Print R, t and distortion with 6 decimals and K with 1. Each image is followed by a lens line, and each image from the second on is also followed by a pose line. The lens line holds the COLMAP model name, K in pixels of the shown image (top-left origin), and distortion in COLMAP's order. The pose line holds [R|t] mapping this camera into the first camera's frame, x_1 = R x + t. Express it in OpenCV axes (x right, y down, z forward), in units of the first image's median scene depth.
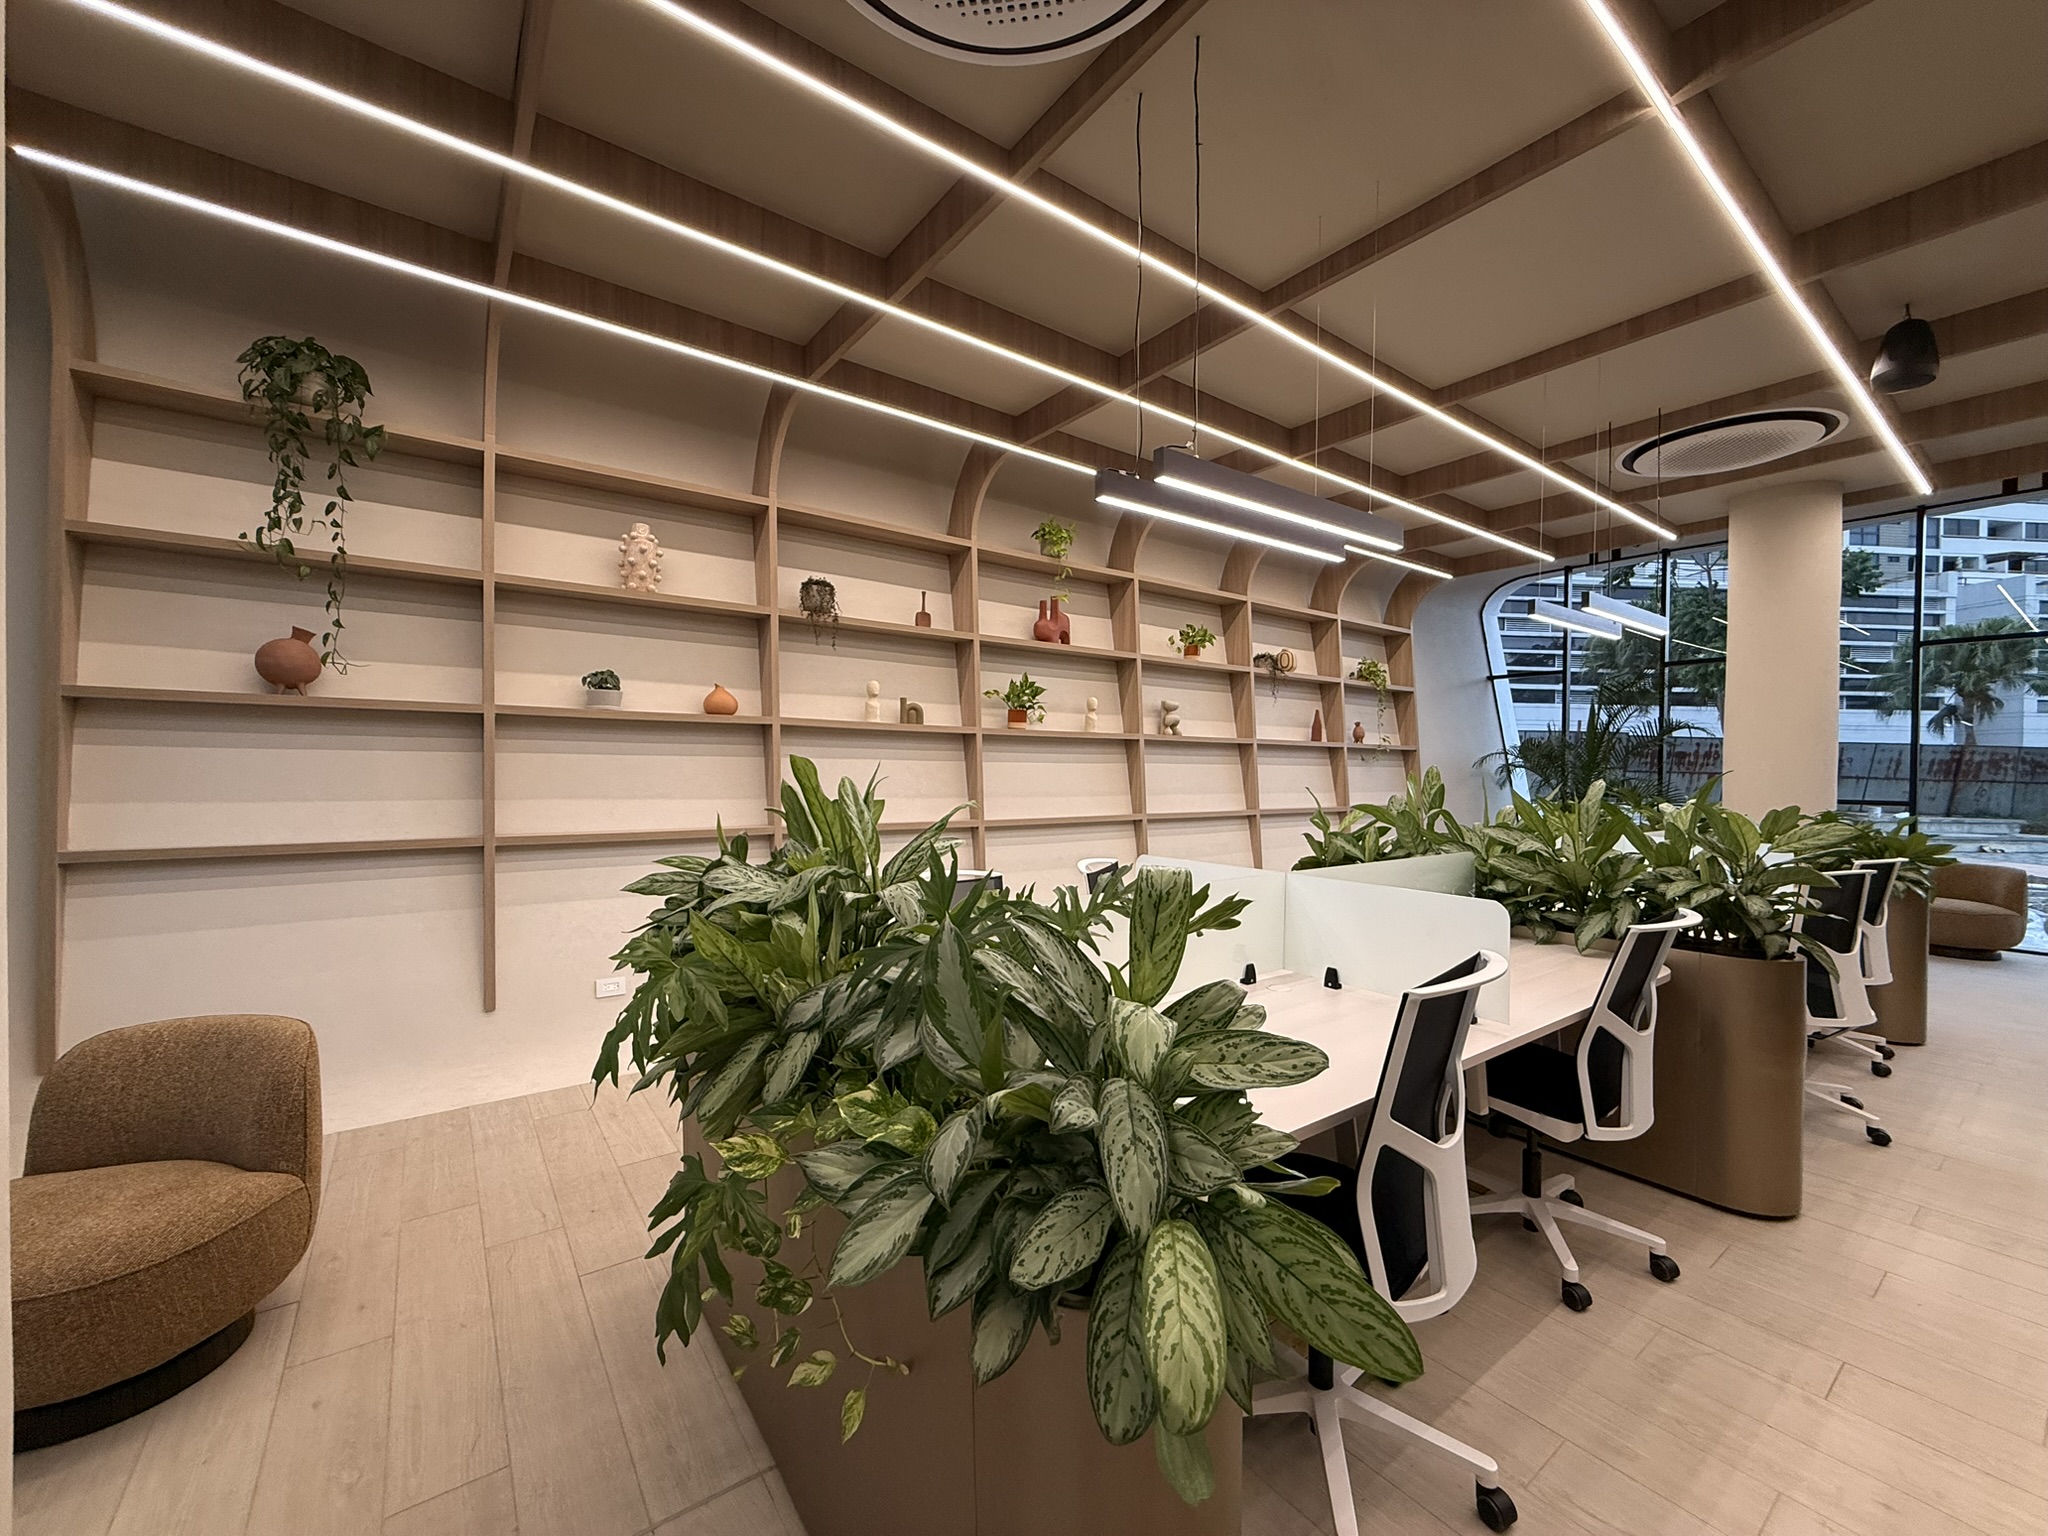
lens RADIAL K [[778.0, 0, 1006.1], [0, 778.0, 767.8], [0, 0, 1]] dist [-0.009788, 0.000242]
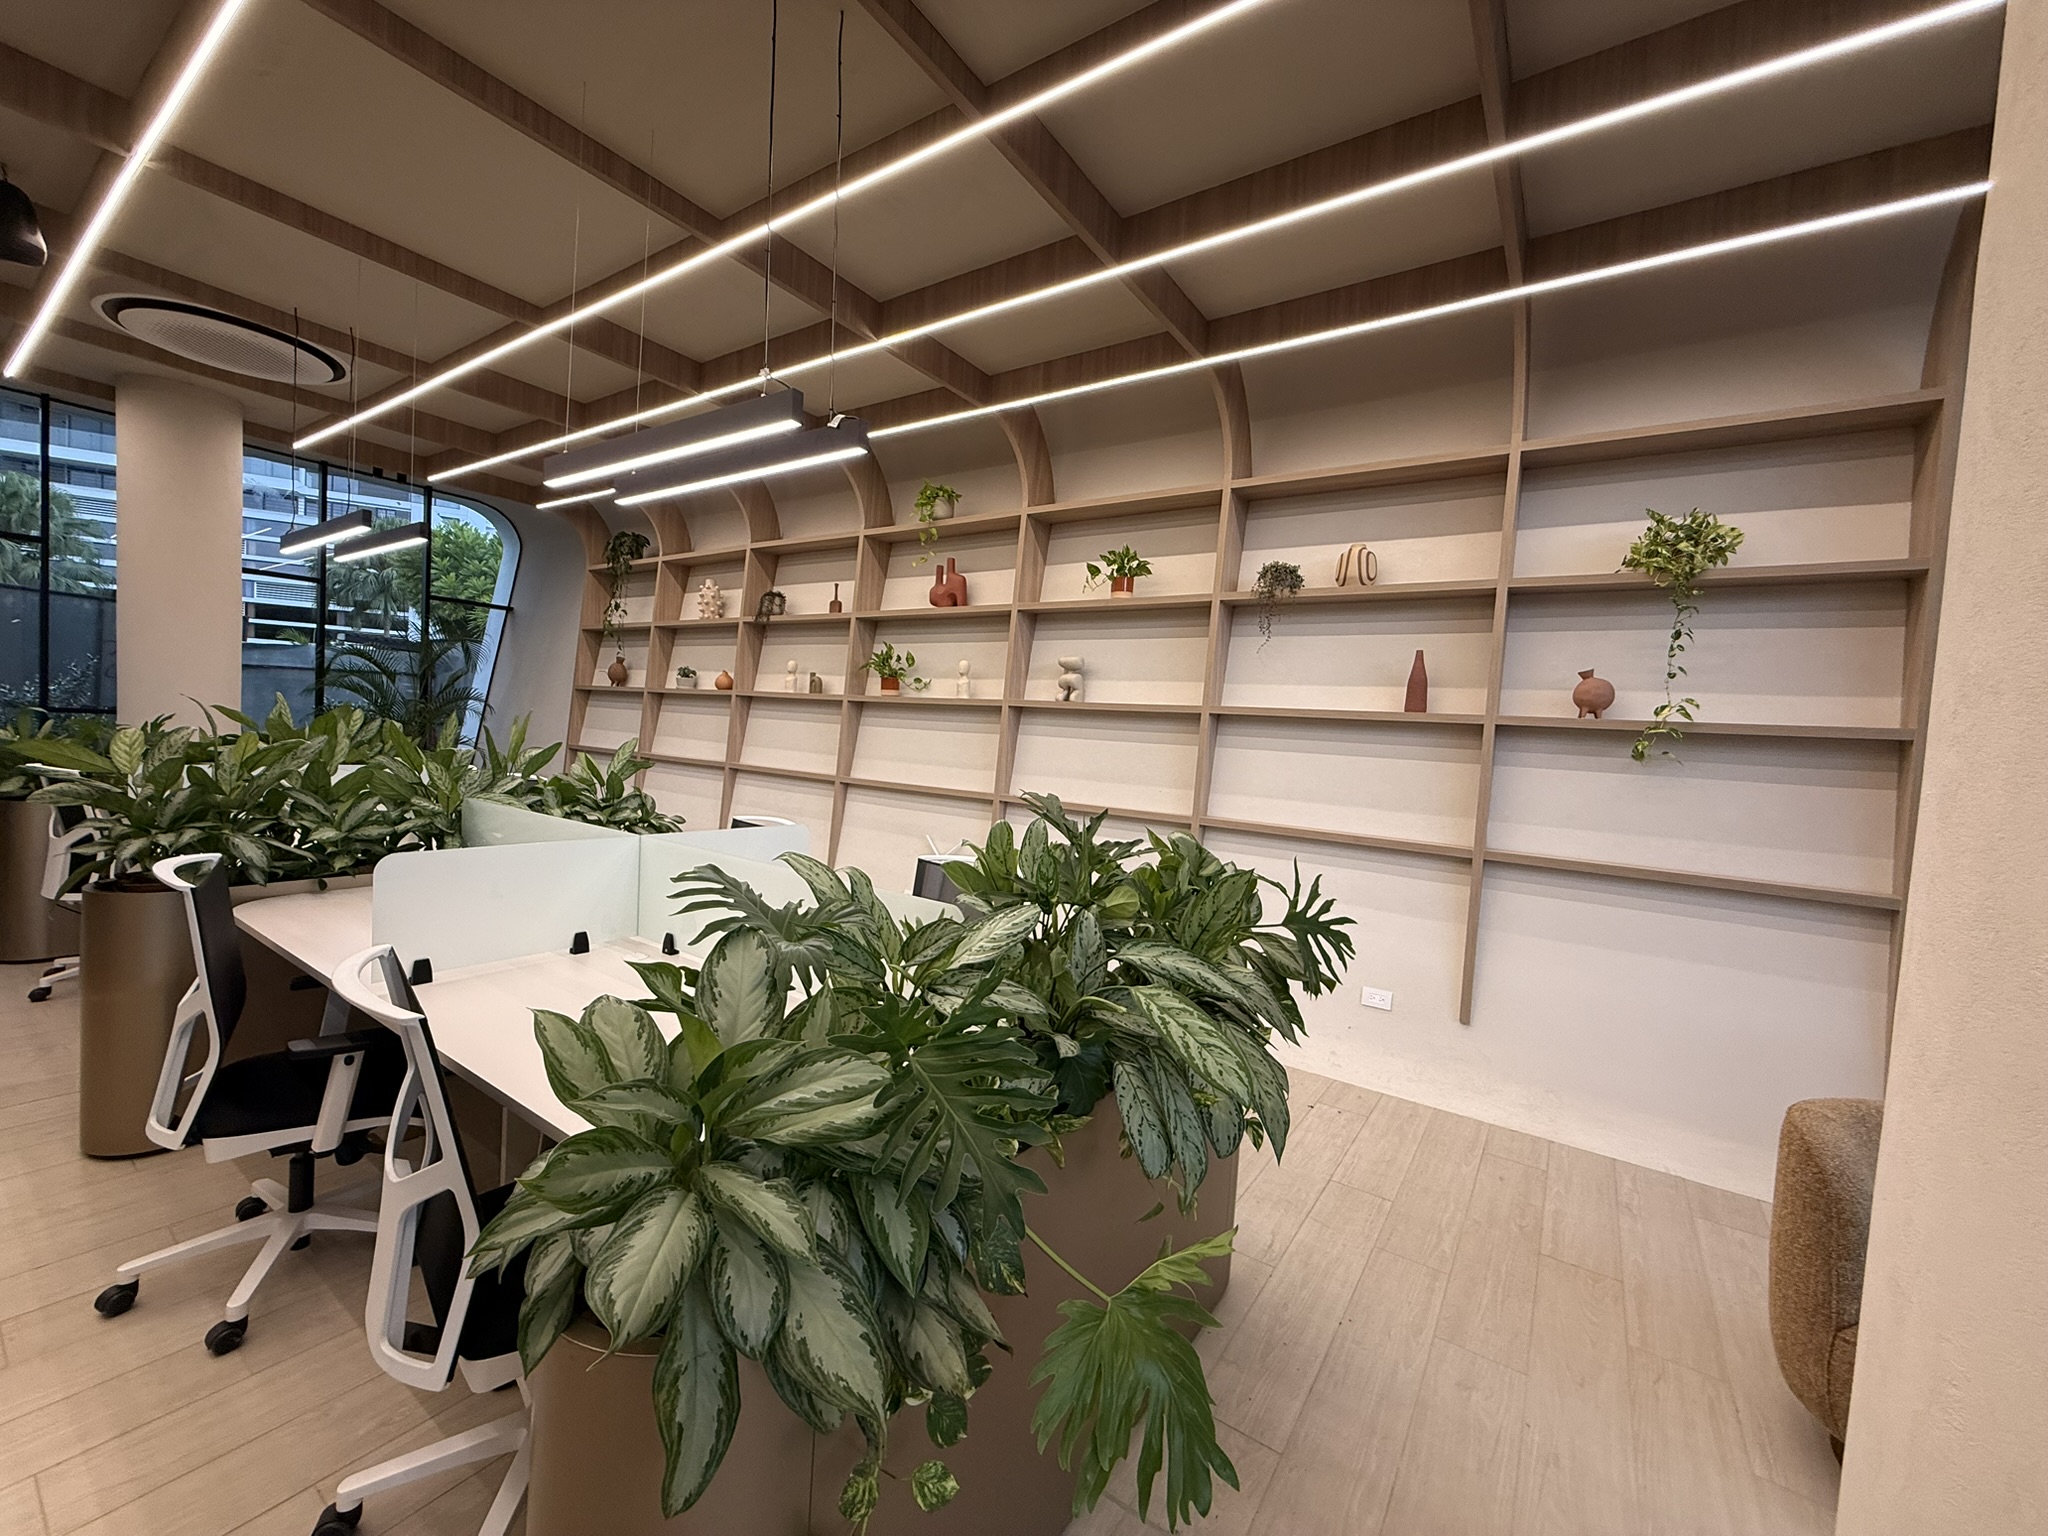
lens RADIAL K [[822.2, 0, 1009.5], [0, 822.2, 769.2], [0, 0, 1]] dist [0.012612, -0.000231]
pose [[0.329854, 0.045978, -0.942912, 0.927436], [-0.065378, 0.997528, 0.025771, 0.007790], [0.941766, 0.053145, 0.332044, 0.653214]]
